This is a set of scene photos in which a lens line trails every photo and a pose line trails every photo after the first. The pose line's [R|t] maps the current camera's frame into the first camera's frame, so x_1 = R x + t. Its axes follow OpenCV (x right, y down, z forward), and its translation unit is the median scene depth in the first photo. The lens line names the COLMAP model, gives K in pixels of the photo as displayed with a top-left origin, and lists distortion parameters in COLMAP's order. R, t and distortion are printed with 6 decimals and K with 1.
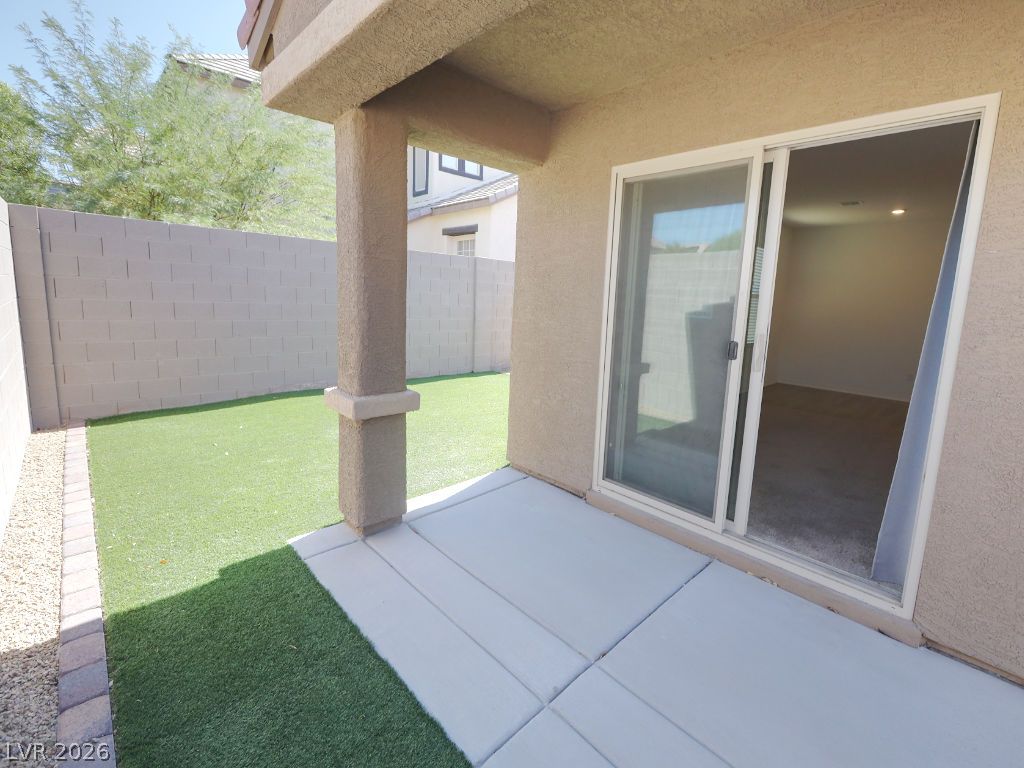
lens RADIAL K [[460.5, 0, 512.0], [0, 460.5, 379.6], [0, 0, 1]] dist [0.000351, 0.000612]
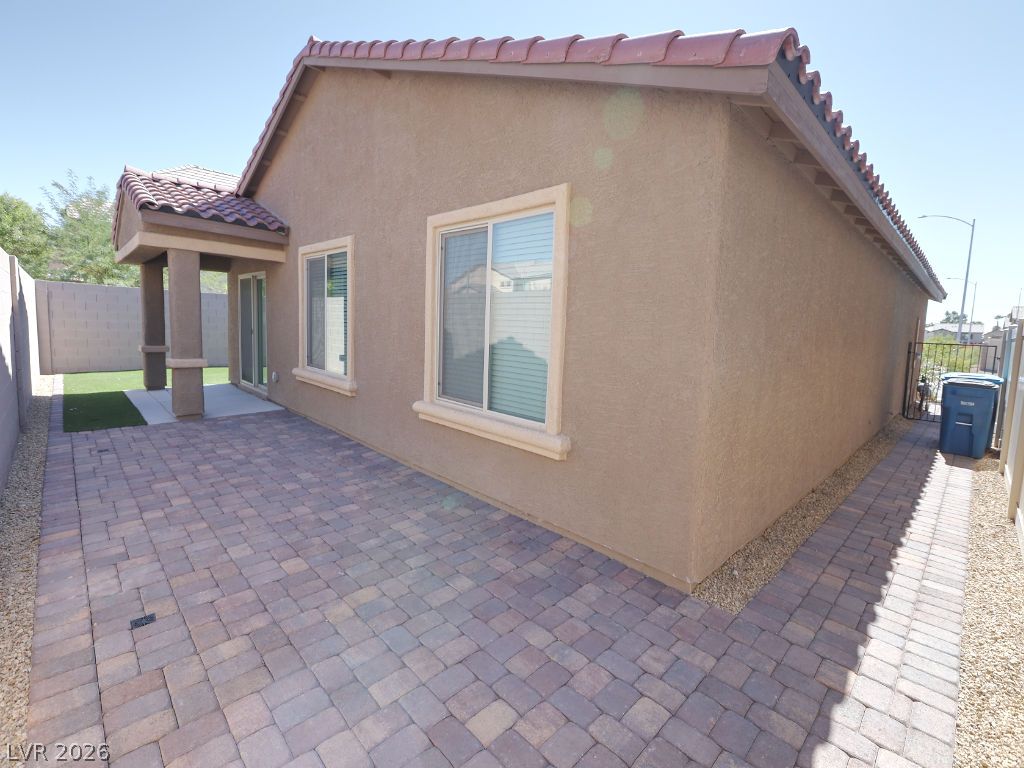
lens RADIAL K [[462.4, 0, 512.0], [0, 462.4, 384.0], [0, 0, 1]] dist [-0.002027, -0.000402]
pose [[0.999878, -0.000603, 0.015609, 2.197039], [0.001402, 0.998684, -0.051259, 0.472763], [-0.015558, 0.051275, 0.998563, -2.289341]]
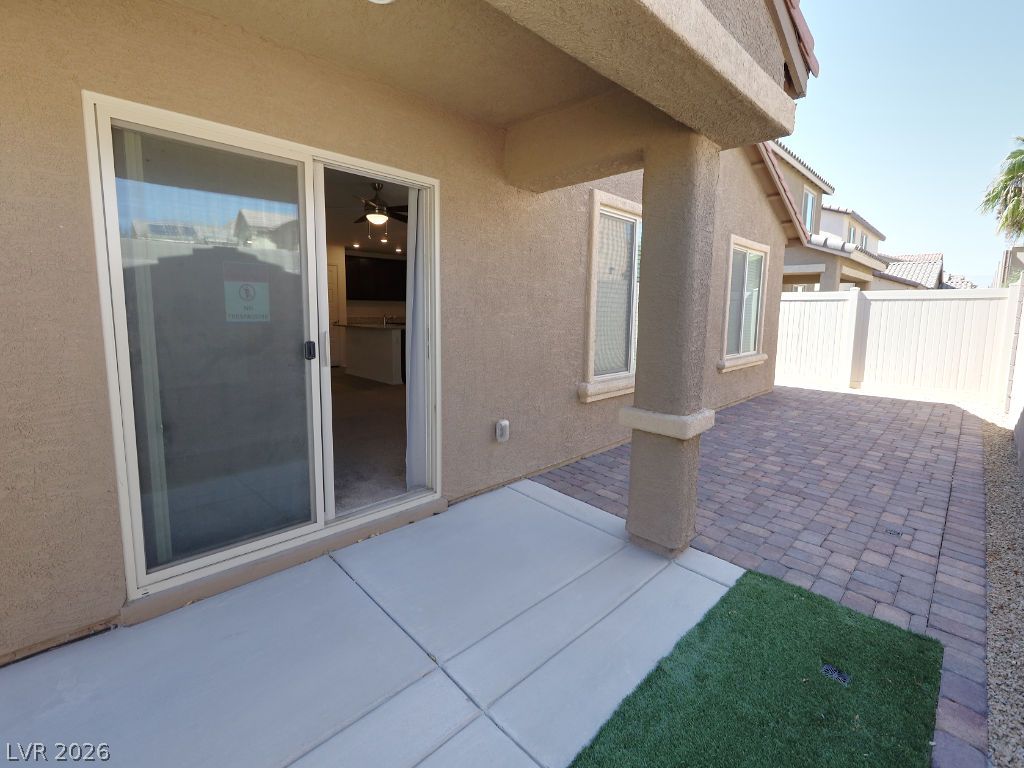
lens RADIAL K [[442.8, 0, 512.0], [0, 442.8, 384.0], [0, 0, 1]] dist [-0.001600, -0.000152]
pose [[-0.001962, -0.198327, 0.980134, -0.452000], [0.182800, 0.963549, 0.195338, -0.092325], [-0.983148, 0.179552, 0.034363, 0.492171]]
